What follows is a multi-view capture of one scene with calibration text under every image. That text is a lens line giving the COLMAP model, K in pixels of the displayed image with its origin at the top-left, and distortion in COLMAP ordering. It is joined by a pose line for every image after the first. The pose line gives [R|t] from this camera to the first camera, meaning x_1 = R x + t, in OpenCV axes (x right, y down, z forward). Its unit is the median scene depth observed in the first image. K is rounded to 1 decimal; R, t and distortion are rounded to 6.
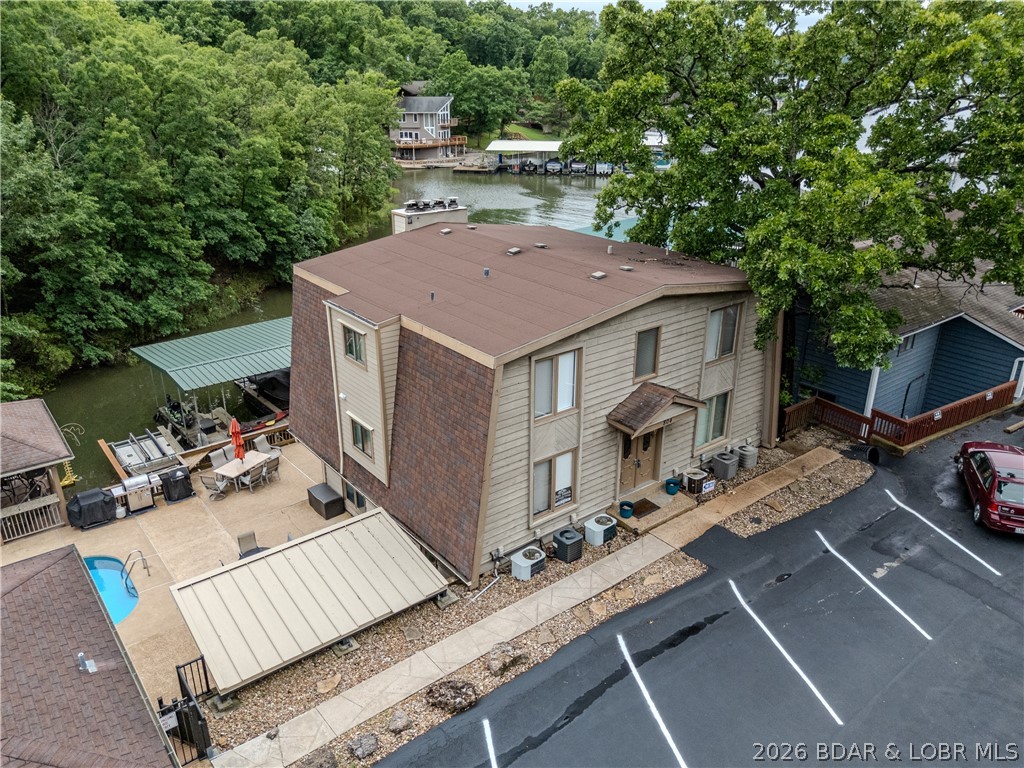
lens RADIAL K [[754.3, 0, 510.0], [0, 754.3, 384.6], [0, 0, 1]] dist [0.041555, 0.000462]
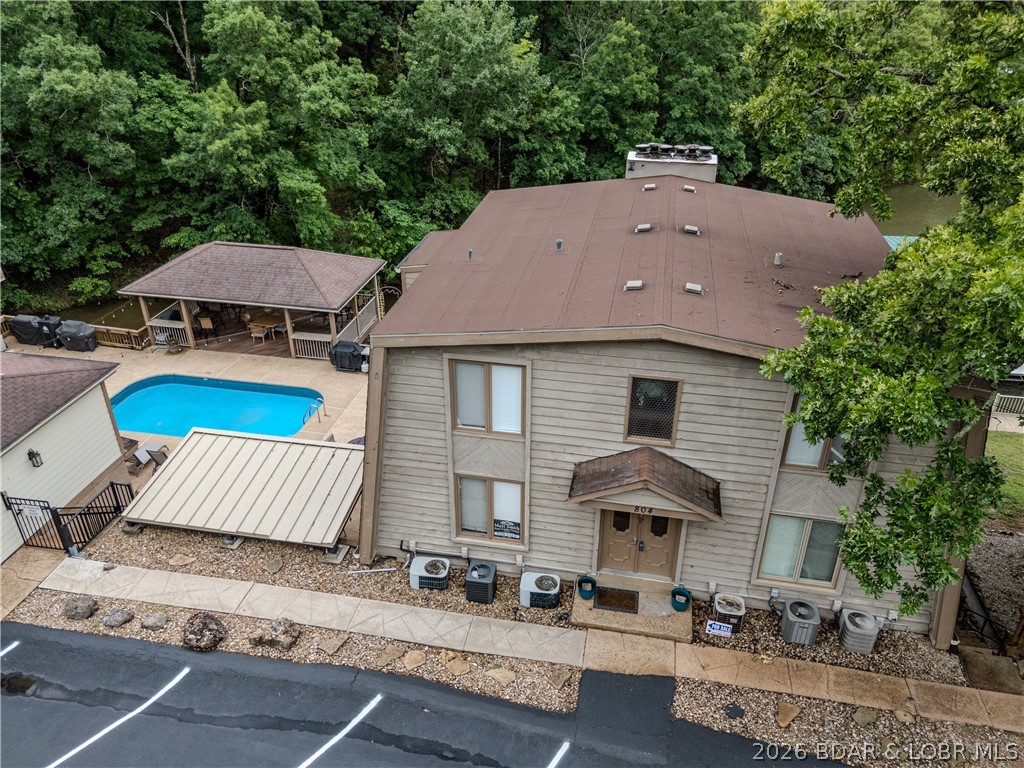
lens RADIAL K [[754.3, 0, 509.9], [0, 754.3, 386.7], [0, 0, 1]] dist [0.041555, 0.000462]
pose [[0.655086, 0.368725, -0.659473, 0.553135], [-0.290122, 0.928679, 0.231051, -0.186750], [0.697633, 0.039969, 0.715339, 0.398075]]
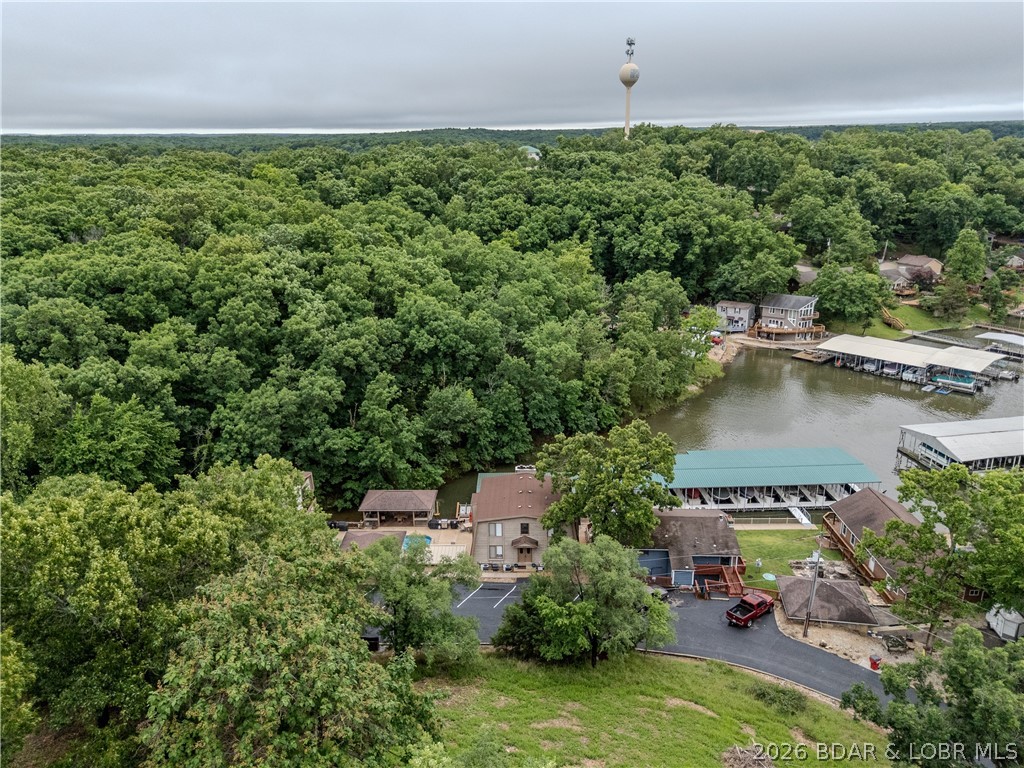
lens RADIAL K [[754.3, 0, 514.1], [0, 754.3, 382.6], [0, 0, 1]] dist [0.041555, 0.000462]
pose [[0.769101, 0.185082, -0.611743, 2.483161], [-0.233293, 0.972406, 0.000899, -0.798903], [0.595029, 0.142024, 0.791056, -2.369097]]
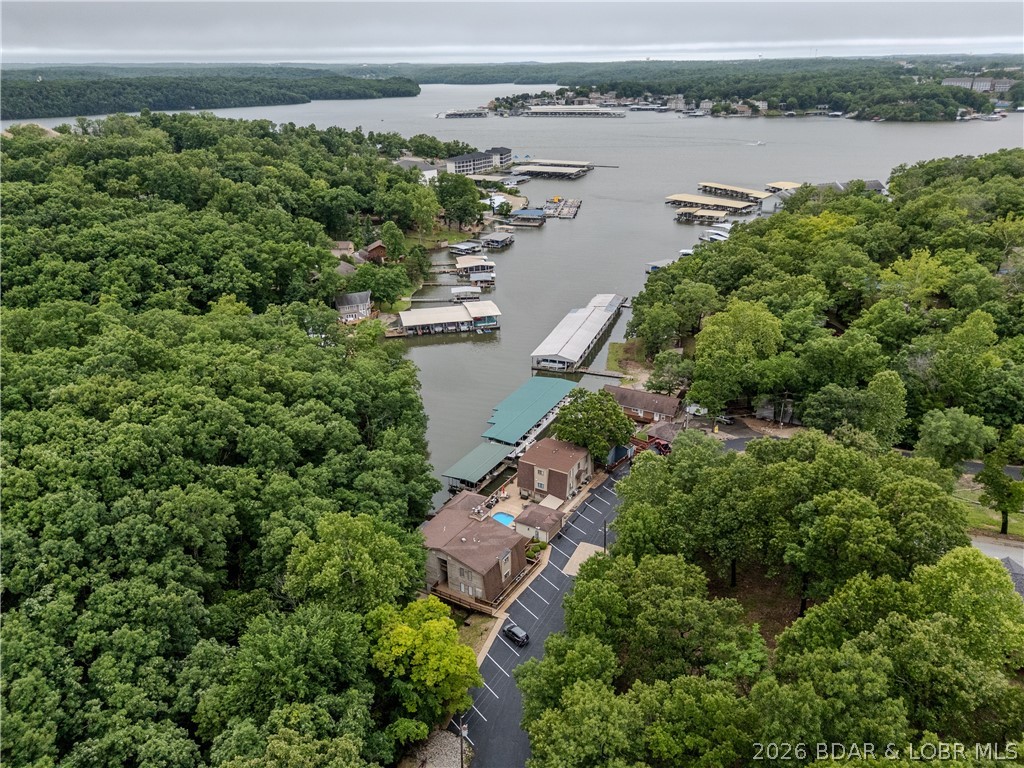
lens RADIAL K [[754.3, 0, 512.1], [0, 754.3, 383.4], [0, 0, 1]] dist [0.041555, 0.000462]
pose [[0.934476, -0.150443, 0.322678, -2.635010], [0.150273, 0.988313, 0.025595, -1.108040], [-0.322758, 0.024572, 0.946163, -5.664964]]
